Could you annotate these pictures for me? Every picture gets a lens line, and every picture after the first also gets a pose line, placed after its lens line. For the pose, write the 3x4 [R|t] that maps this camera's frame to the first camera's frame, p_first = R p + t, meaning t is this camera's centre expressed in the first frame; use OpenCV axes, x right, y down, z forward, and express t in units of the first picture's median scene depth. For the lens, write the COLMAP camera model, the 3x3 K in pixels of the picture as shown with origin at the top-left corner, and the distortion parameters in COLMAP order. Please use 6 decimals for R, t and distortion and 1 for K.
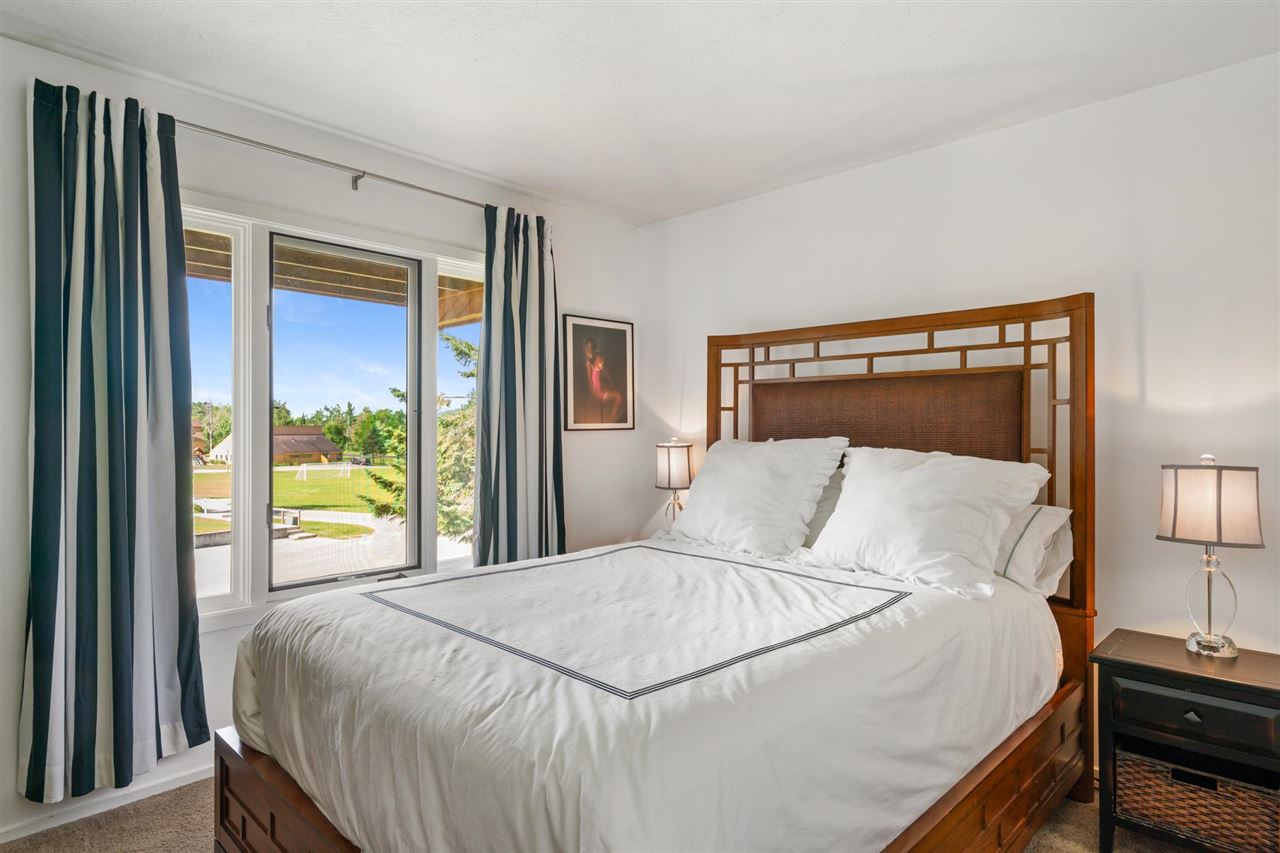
lens RADIAL K [[700.6, 0, 641.8], [0, 700.6, 432.7], [0, 0, 1]] dist [0.007688, -0.000670]
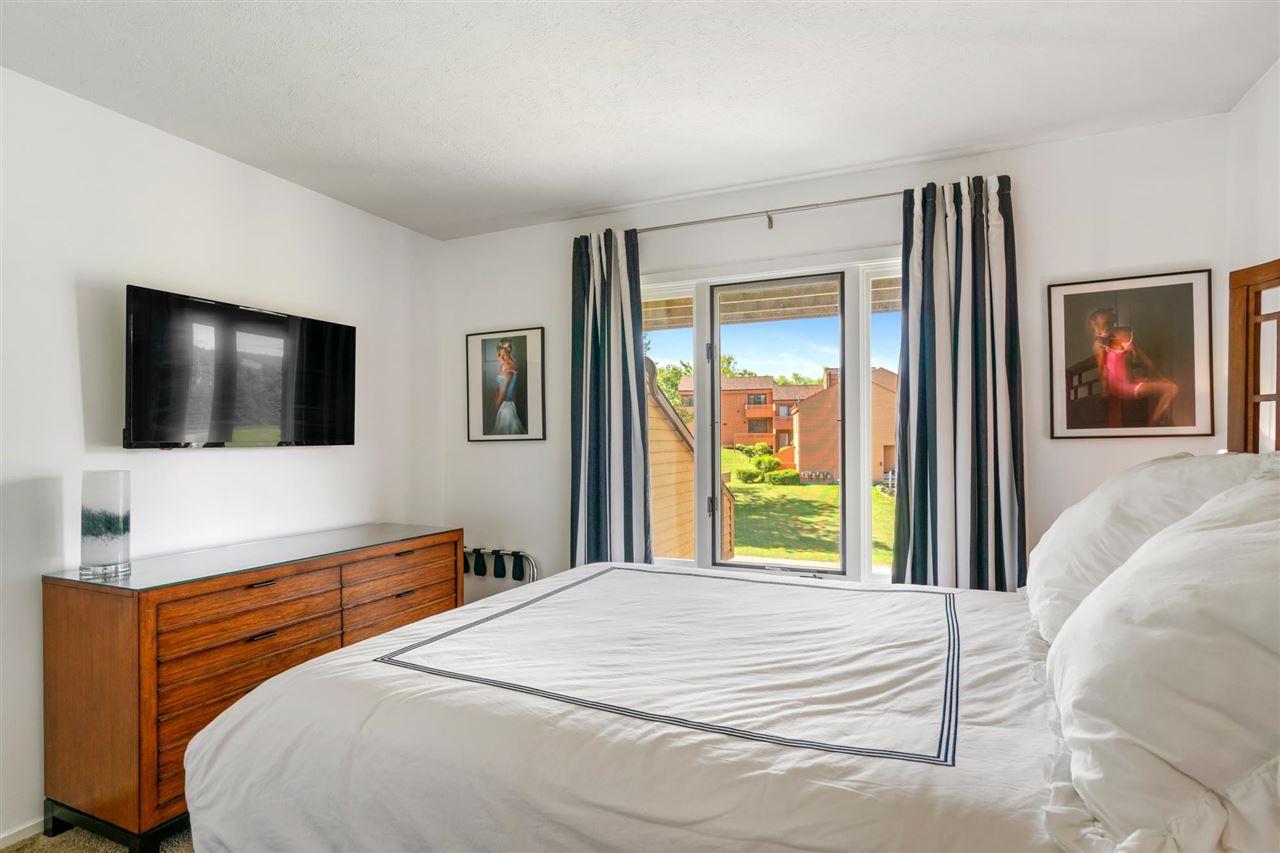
lens RADIAL K [[653.1, 0, 658.0], [0, 653.1, 452.3], [0, 0, 1]] dist [-0.006714, 0.000050]
pose [[0.352198, 0.013110, -0.935834, 0.695430], [0.003786, 0.999874, 0.015432, -0.000894], [0.935918, -0.008979, 0.352104, 0.604723]]
